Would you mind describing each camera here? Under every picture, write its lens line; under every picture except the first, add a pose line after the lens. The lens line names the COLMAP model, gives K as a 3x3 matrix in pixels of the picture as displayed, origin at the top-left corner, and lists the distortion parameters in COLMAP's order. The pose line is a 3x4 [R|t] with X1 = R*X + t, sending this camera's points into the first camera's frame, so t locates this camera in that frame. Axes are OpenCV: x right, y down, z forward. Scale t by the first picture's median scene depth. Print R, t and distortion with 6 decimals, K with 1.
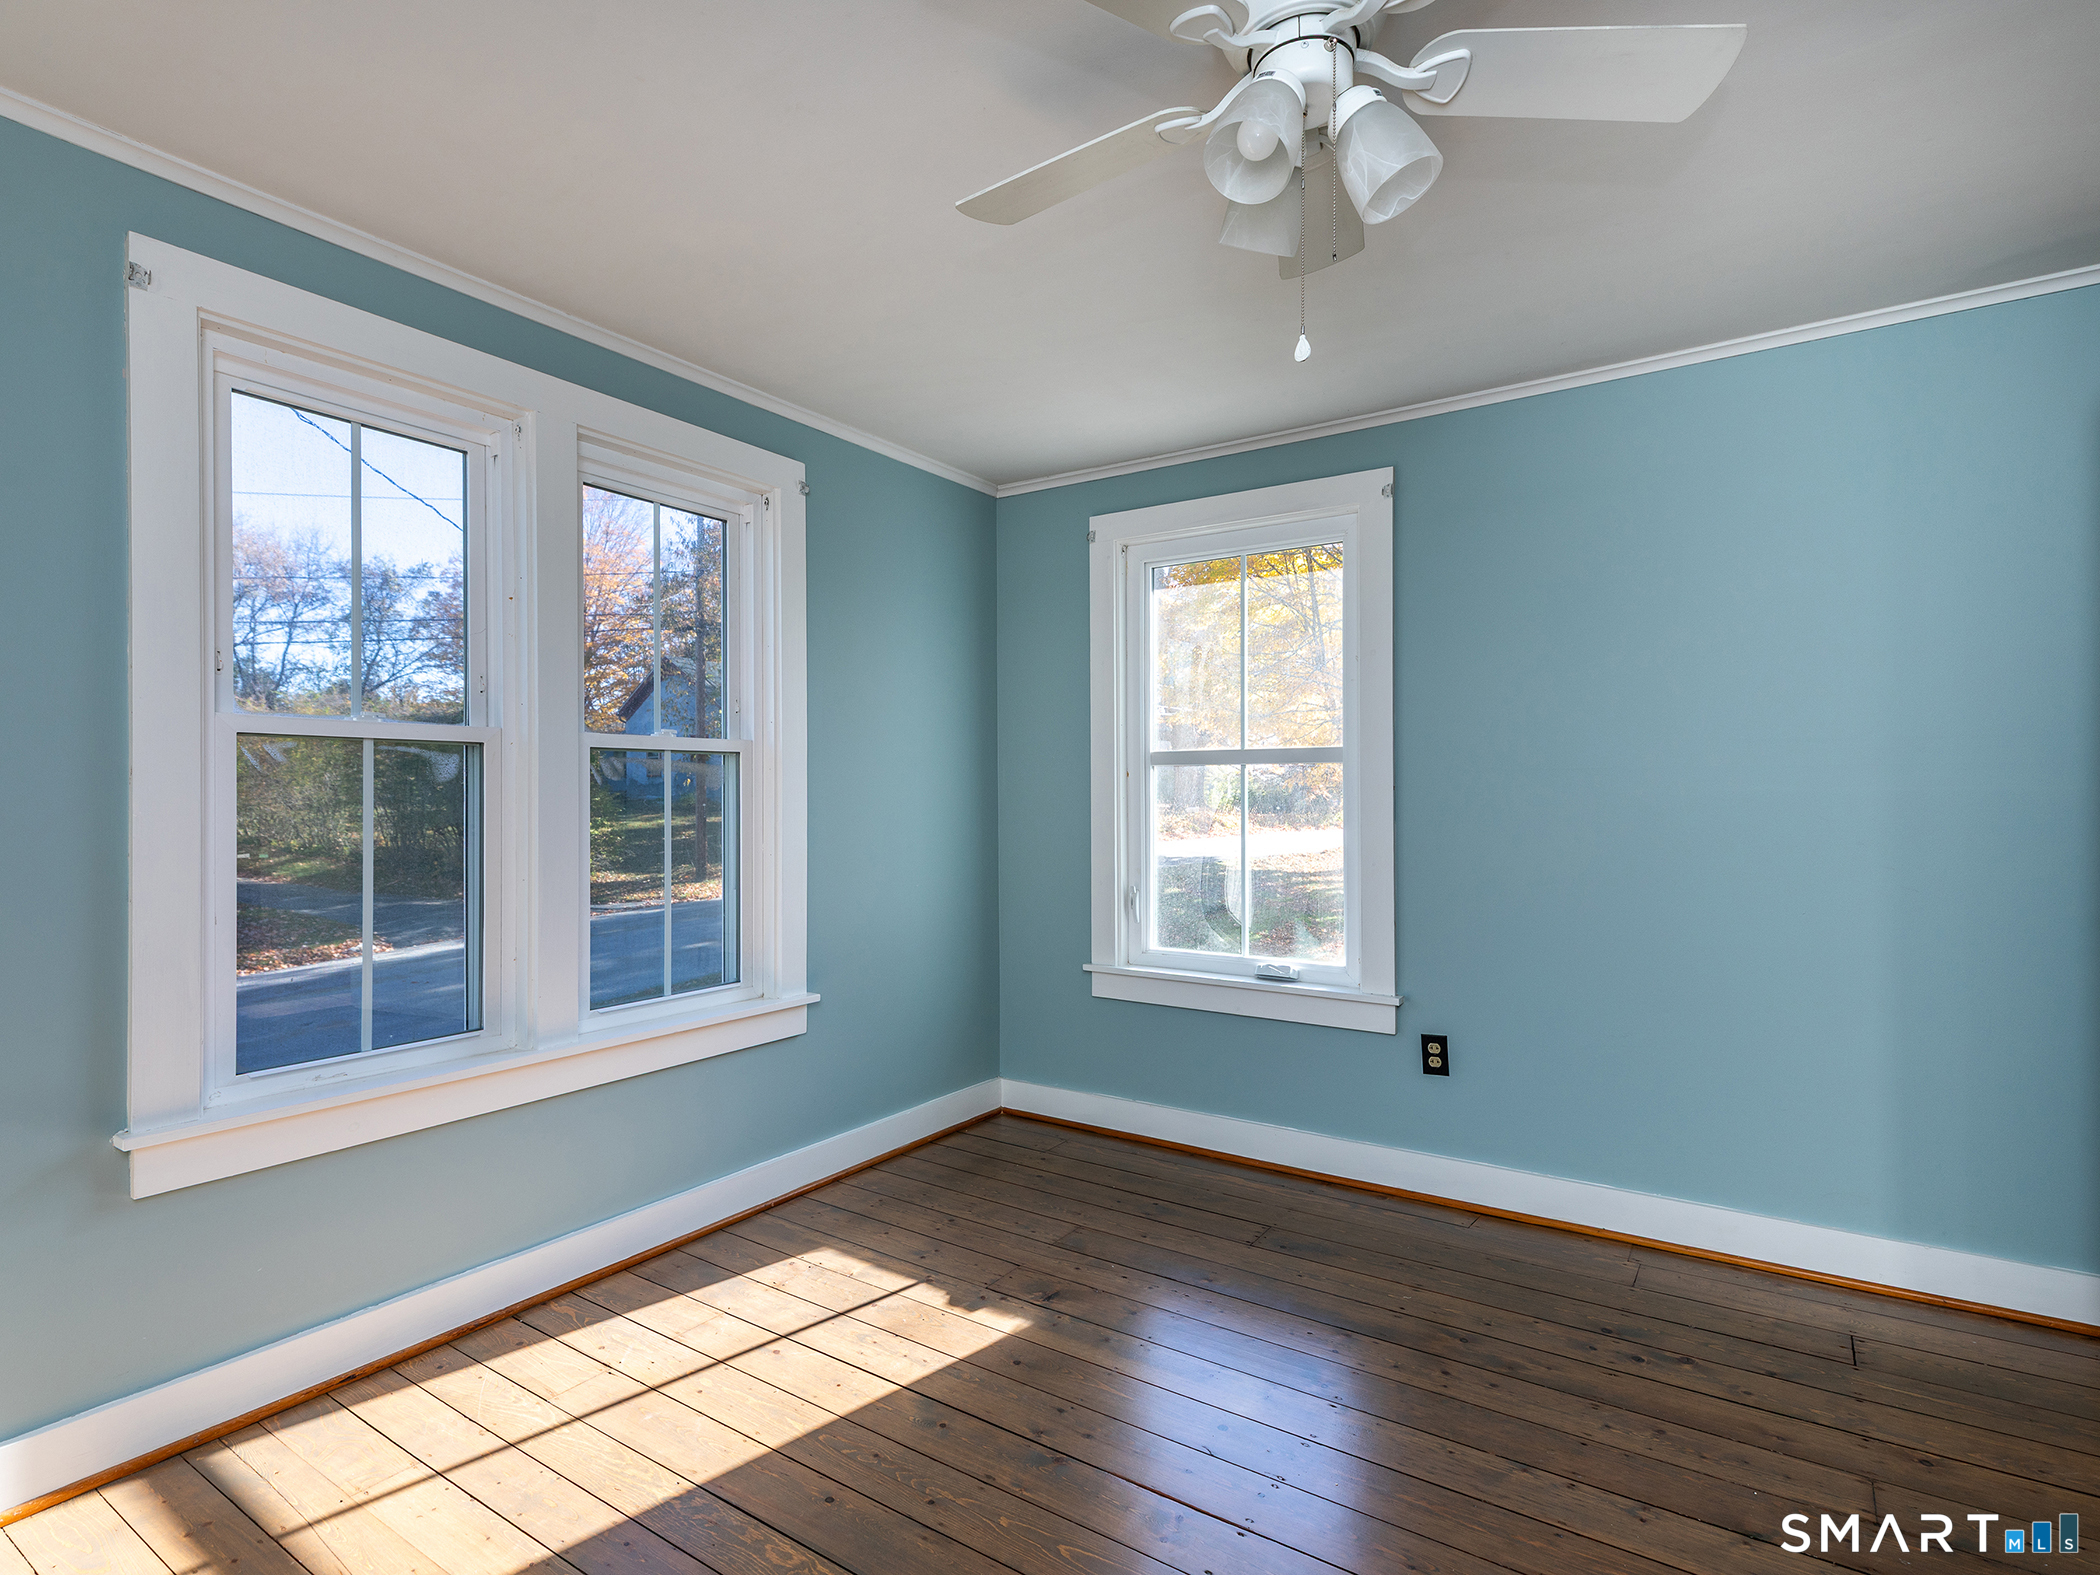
lens RADIAL K [[934.8, 0, 1050.0], [0, 934.8, 787.5], [0, 0, 1]] dist [0.022858, -0.006688]
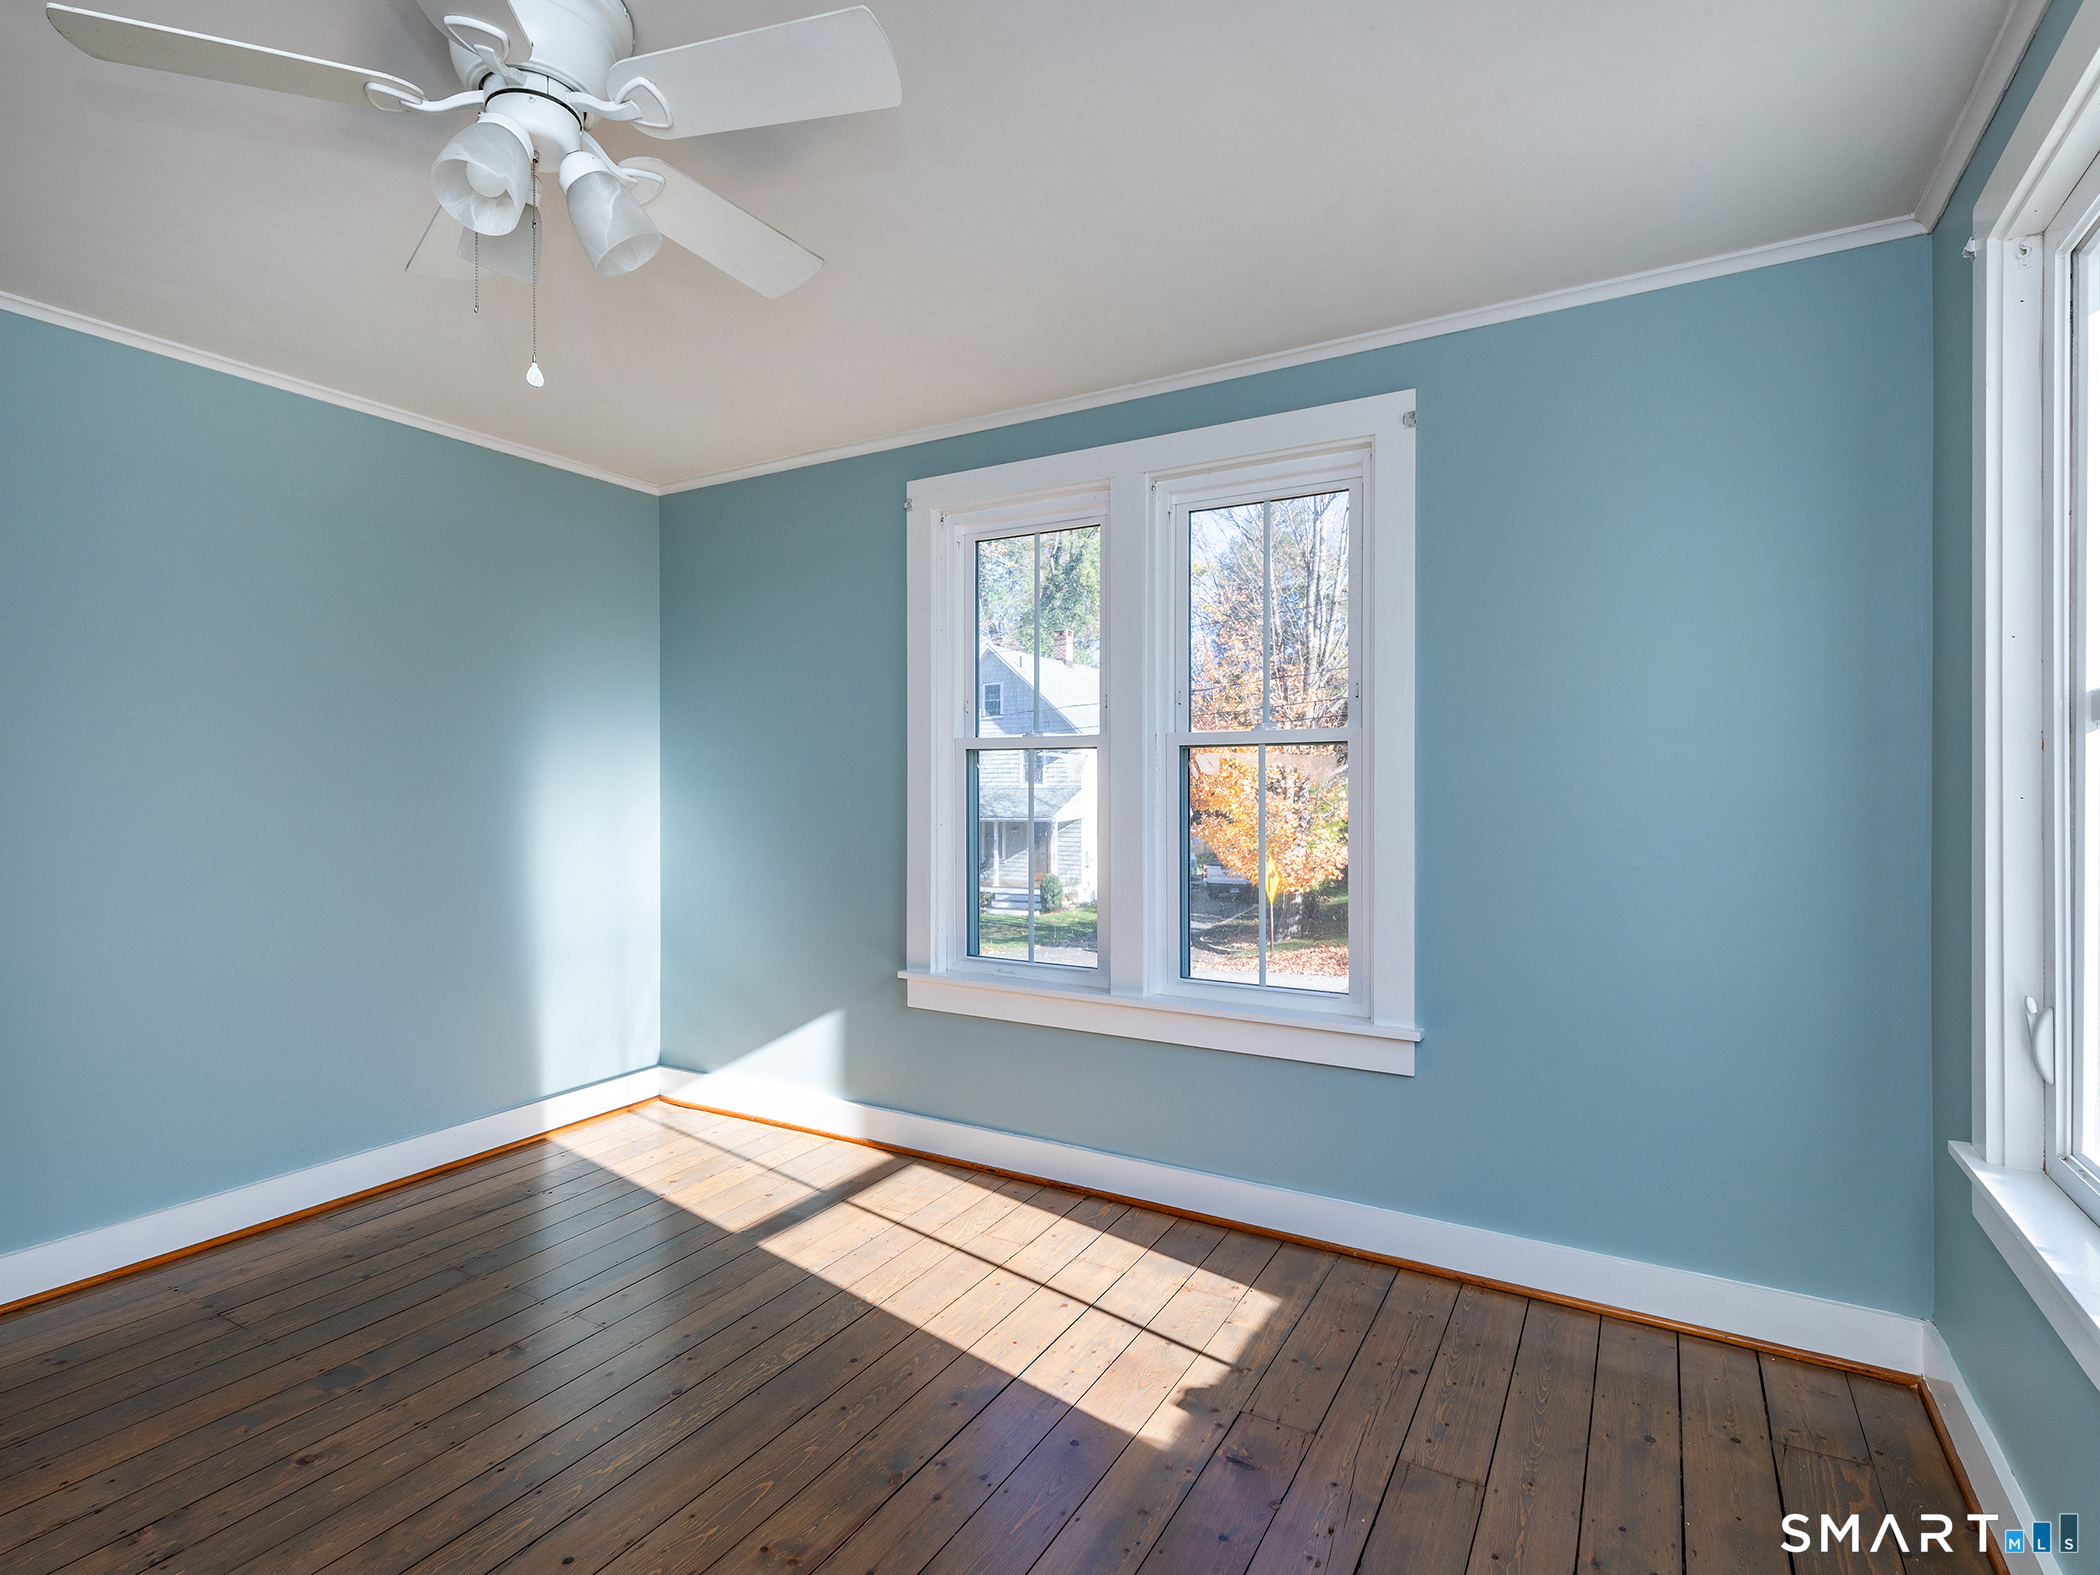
lens RADIAL K [[1058.6, 0, 1074.2], [0, 1058.6, 772.7], [0, 0, 1]] dist [0.027015, -0.012036]
pose [[0.147295, -0.013203, -0.989004, 0.893415], [0.006908, 0.999900, -0.012319, 0.006722], [0.989068, -0.005018, 0.147372, 0.813209]]
